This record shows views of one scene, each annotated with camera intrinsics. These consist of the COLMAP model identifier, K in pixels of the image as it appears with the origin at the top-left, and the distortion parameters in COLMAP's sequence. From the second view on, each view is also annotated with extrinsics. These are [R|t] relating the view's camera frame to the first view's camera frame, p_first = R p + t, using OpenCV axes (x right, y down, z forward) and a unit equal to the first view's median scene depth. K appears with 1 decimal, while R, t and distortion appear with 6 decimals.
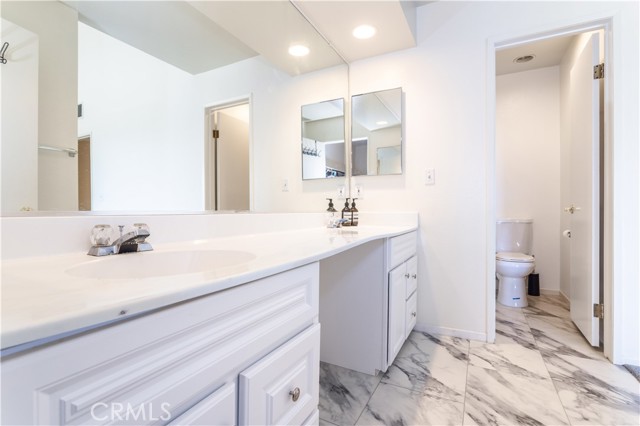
lens RADIAL K [[307.5, 0, 320.0], [0, 307.5, 213.0], [0, 0, 1]] dist [-0.003932, -0.000060]
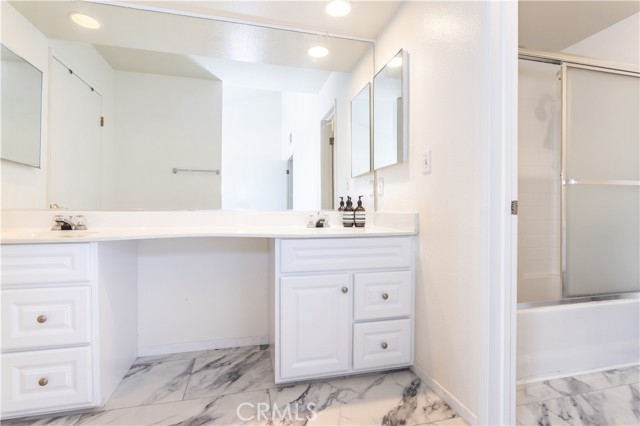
lens RADIAL K [[307.5, 0, 320.0], [0, 307.5, 213.0], [0, 0, 1]] dist [-0.003932, -0.000060]
pose [[0.658685, 0.012714, -0.752312, 0.731246], [-0.012624, 0.999903, 0.005845, -0.002303], [0.752313, 0.005647, 0.658781, 0.356187]]
